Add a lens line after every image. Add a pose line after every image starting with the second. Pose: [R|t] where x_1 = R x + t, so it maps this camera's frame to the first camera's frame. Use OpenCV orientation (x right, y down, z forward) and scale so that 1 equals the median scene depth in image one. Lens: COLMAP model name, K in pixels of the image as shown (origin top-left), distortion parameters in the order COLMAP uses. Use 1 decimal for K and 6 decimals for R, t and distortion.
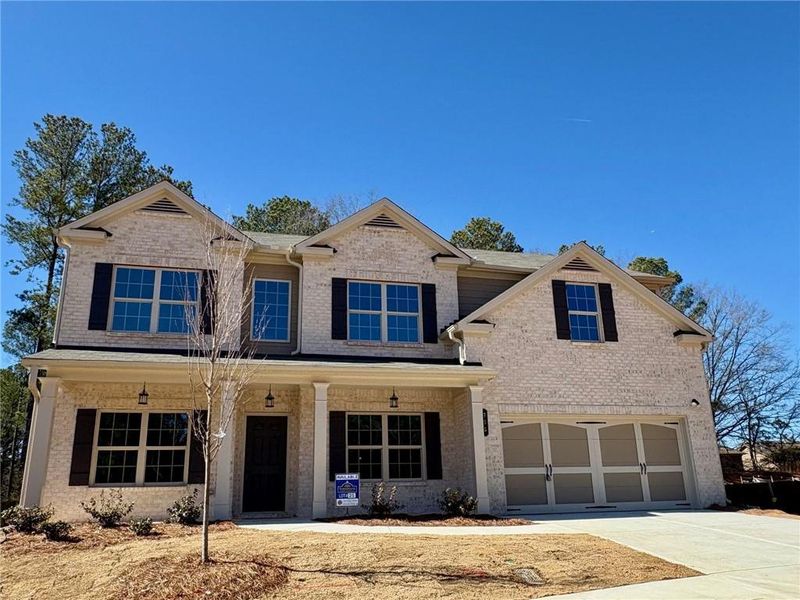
lens RADIAL K [[647.0, 0, 398.5], [0, 647.0, 300.0], [0, 0, 1]] dist [-0.008326, 0.022370]
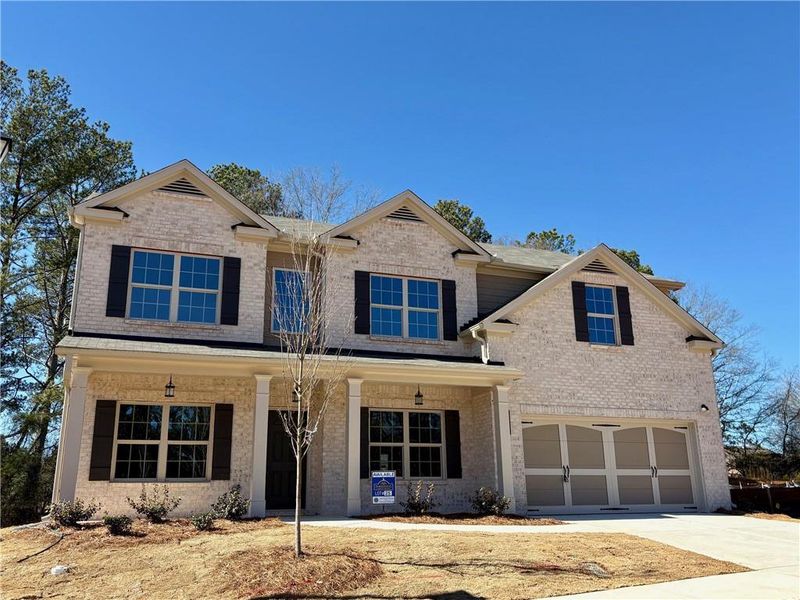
lens RADIAL K [[716.0, 0, 398.7], [0, 716.0, 299.8], [0, 0, 1]] dist [0.062900, -0.066878]
pose [[0.994389, 0.038619, 0.098488, -0.146437], [-0.041123, 0.998877, 0.023521, -0.018882], [-0.097469, -0.027440, 0.994860, -0.081639]]
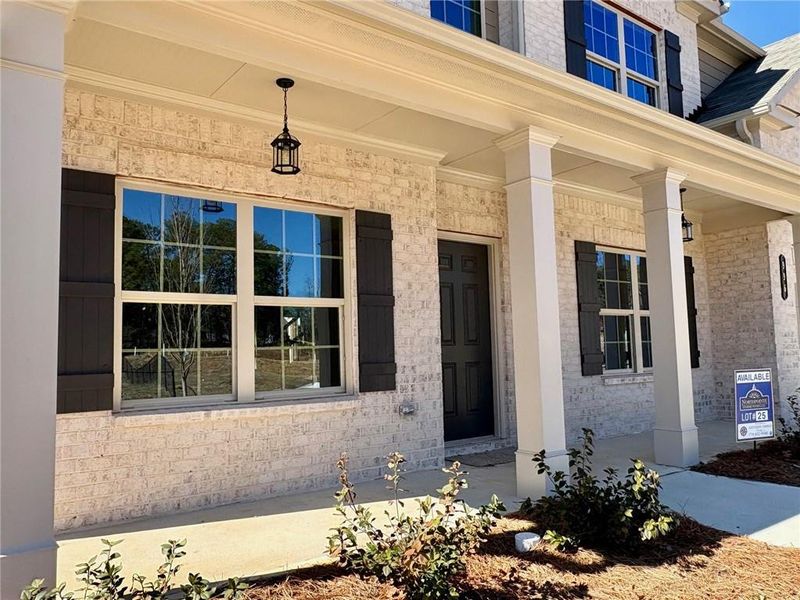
lens RADIAL K [[615.1, 0, 398.5], [0, 615.1, 298.2], [0, 0, 1]] dist [-0.007080, 0.005183]
pose [[0.926965, 0.034456, 0.373563, -0.398237], [-0.110169, 0.976869, 0.183274, 0.139488], [-0.358607, -0.211044, 0.909319, 0.589236]]
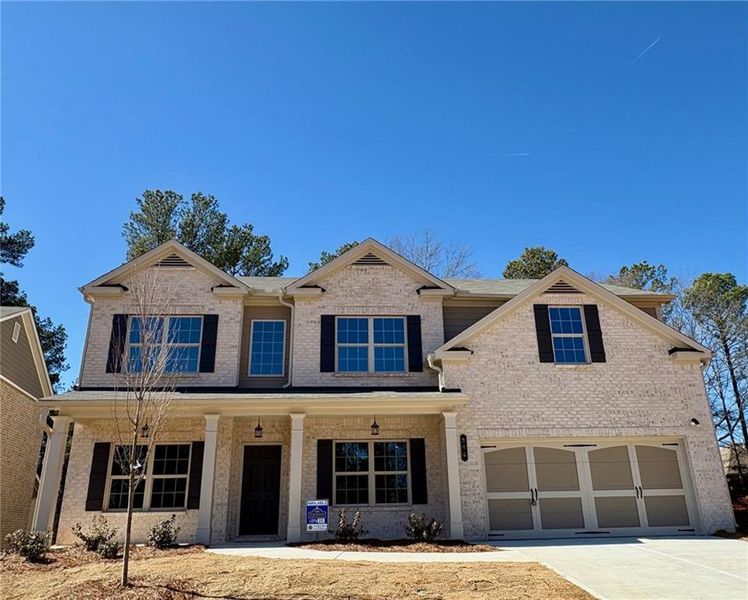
lens RADIAL K [[593.7, 0, 381.0], [0, 593.7, 299.6], [0, 0, 1]] dist [-0.009850, 0.017179]
pose [[0.981747, -0.063282, -0.179356, 0.182529], [0.053490, 0.996828, -0.058924, 0.003915], [0.182516, 0.048255, 0.982018, 0.041406]]
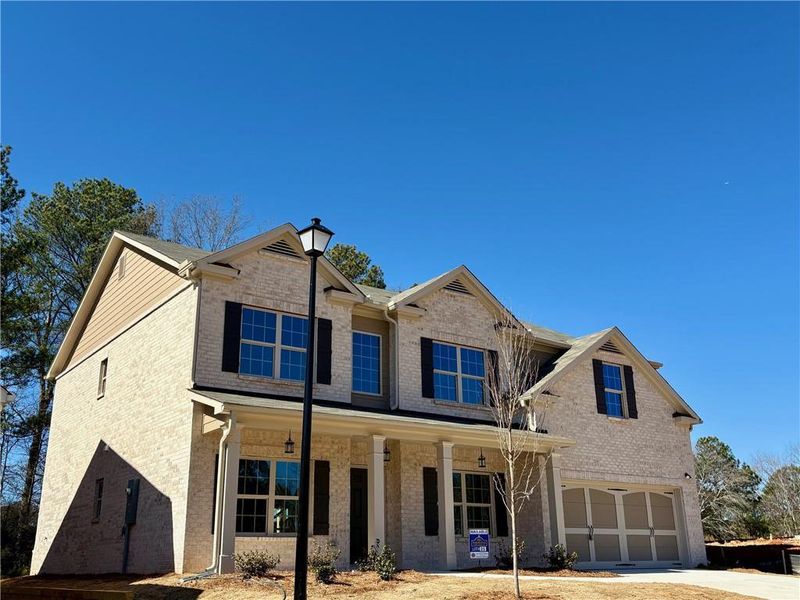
lens RADIAL K [[776.5, 0, 395.5], [0, 776.5, 298.7], [0, 0, 1]] dist [0.047888, 0.000000]
pose [[0.934700, 0.124886, 0.332776, -0.585300], [-0.115581, 0.992152, -0.047699, -0.032712], [-0.336121, 0.006121, 0.941799, -0.168677]]
